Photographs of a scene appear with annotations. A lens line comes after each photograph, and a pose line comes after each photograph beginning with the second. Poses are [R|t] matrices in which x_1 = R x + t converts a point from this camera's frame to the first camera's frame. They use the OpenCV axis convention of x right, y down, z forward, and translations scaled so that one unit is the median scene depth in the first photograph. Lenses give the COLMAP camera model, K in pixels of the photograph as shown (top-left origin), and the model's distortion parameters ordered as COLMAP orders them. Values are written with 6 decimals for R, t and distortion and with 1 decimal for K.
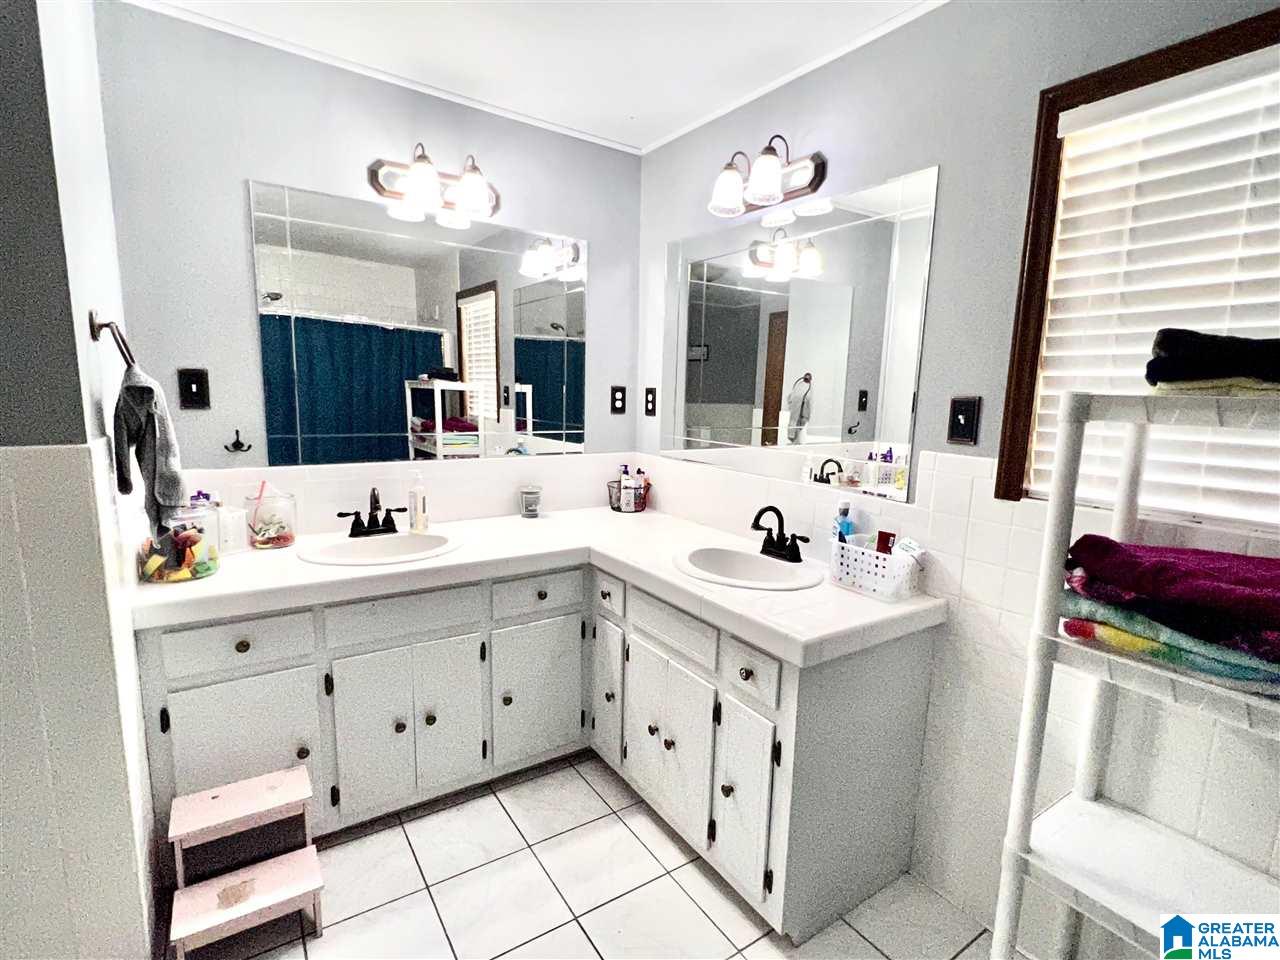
lens RADIAL K [[614.6, 0, 637.2], [0, 614.6, 482.6], [0, 0, 1]] dist [0.000893, 0.000499]
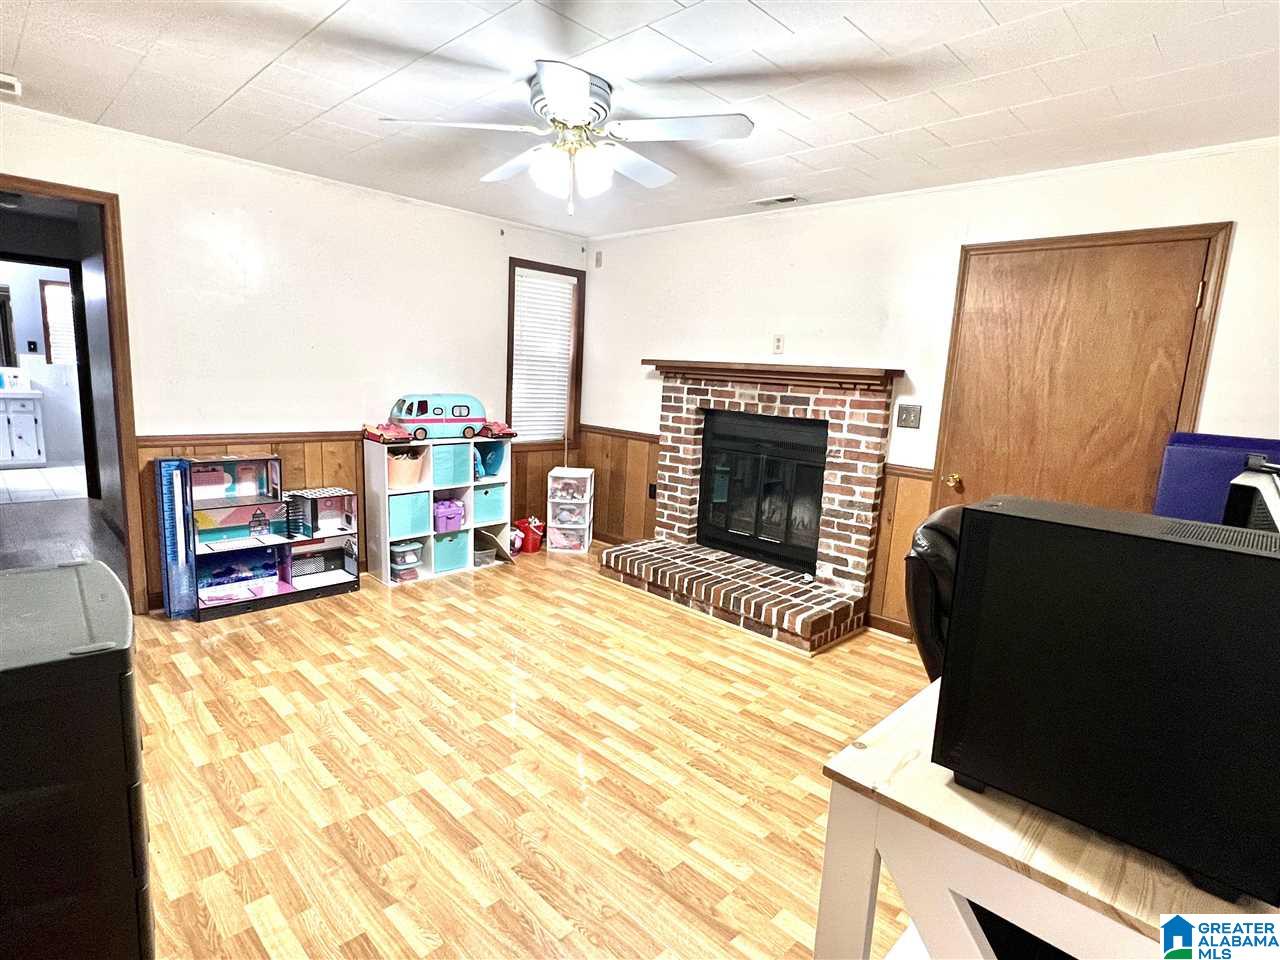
lens RADIAL K [[665.8, 0, 639.8], [0, 665.8, 478.2], [0, 0, 1]] dist [-0.007104, 0.002794]
pose [[-0.208237, -0.187030, 0.960030, -4.151665], [0.095575, 0.972958, 0.210279, 0.188771], [-0.973398, 0.135543, -0.184730, -1.798579]]
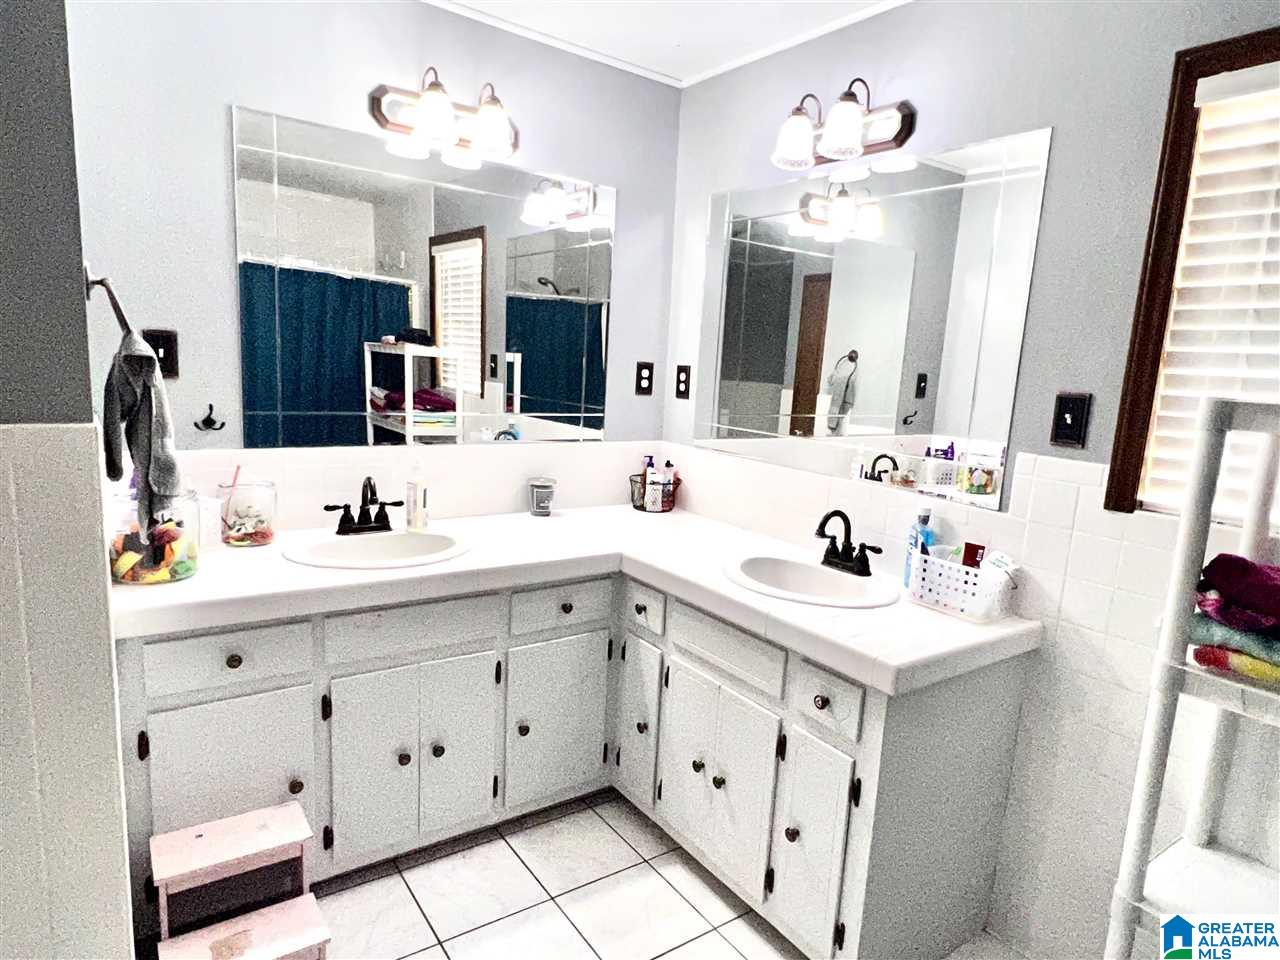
lens RADIAL K [[754.8, 0, 640.4], [0, 754.8, 483.1], [0, 0, 1]] dist [0.001867, -0.000176]
pose [[0.999111, 0.025417, 0.033641, -0.098675], [-0.025904, 0.999565, 0.014103, -0.008054], [-0.033268, -0.014962, 0.999334, -0.051775]]
